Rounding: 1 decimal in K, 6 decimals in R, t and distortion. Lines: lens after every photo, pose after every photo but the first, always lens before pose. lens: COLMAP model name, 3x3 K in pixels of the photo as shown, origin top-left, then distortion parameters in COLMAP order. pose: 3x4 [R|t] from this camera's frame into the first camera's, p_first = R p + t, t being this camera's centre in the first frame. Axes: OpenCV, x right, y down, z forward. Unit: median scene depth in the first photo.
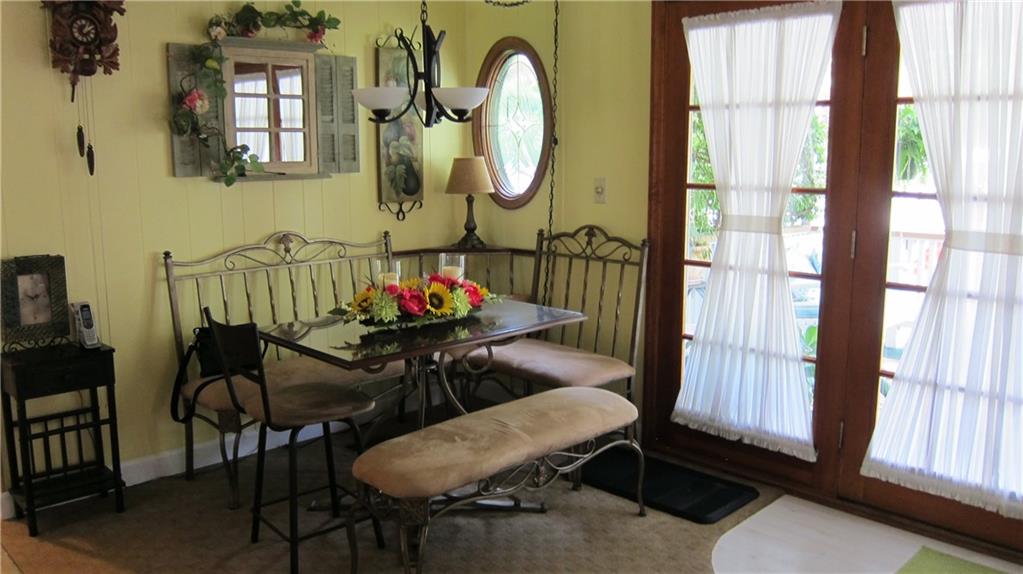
lens RADIAL K [[857.2, 0, 509.5], [0, 857.2, 284.7], [0, 0, 1]] dist [-0.059490, 0.013271]
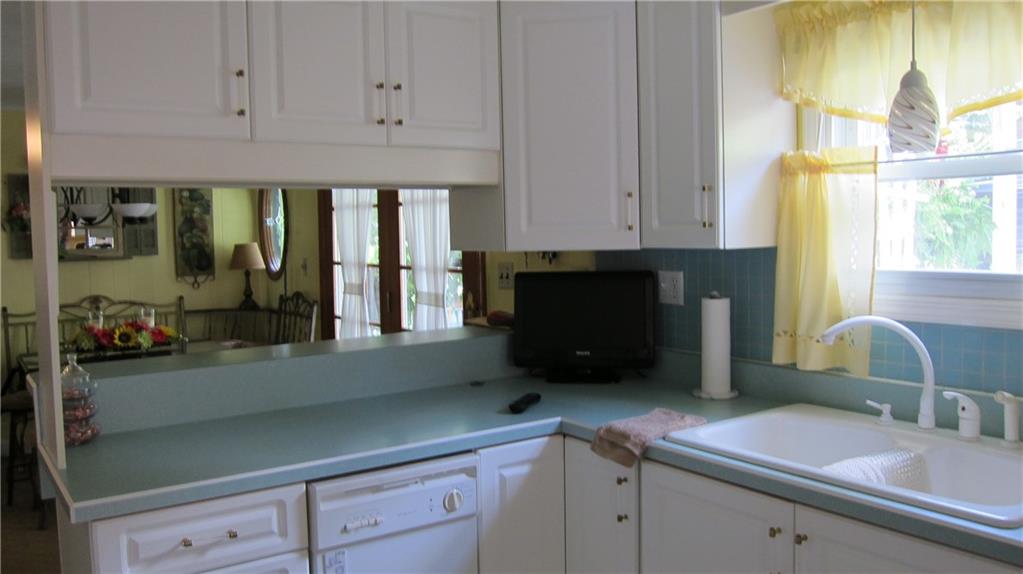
lens RADIAL K [[857.2, 0, 515.4], [0, 857.2, 282.8], [0, 0, 1]] dist [-0.059490, 0.013271]
pose [[0.986480, -0.003758, -0.163841, 0.663195], [-0.011103, 0.995907, -0.089698, 0.037755], [0.163508, 0.090305, 0.982400, -0.311784]]
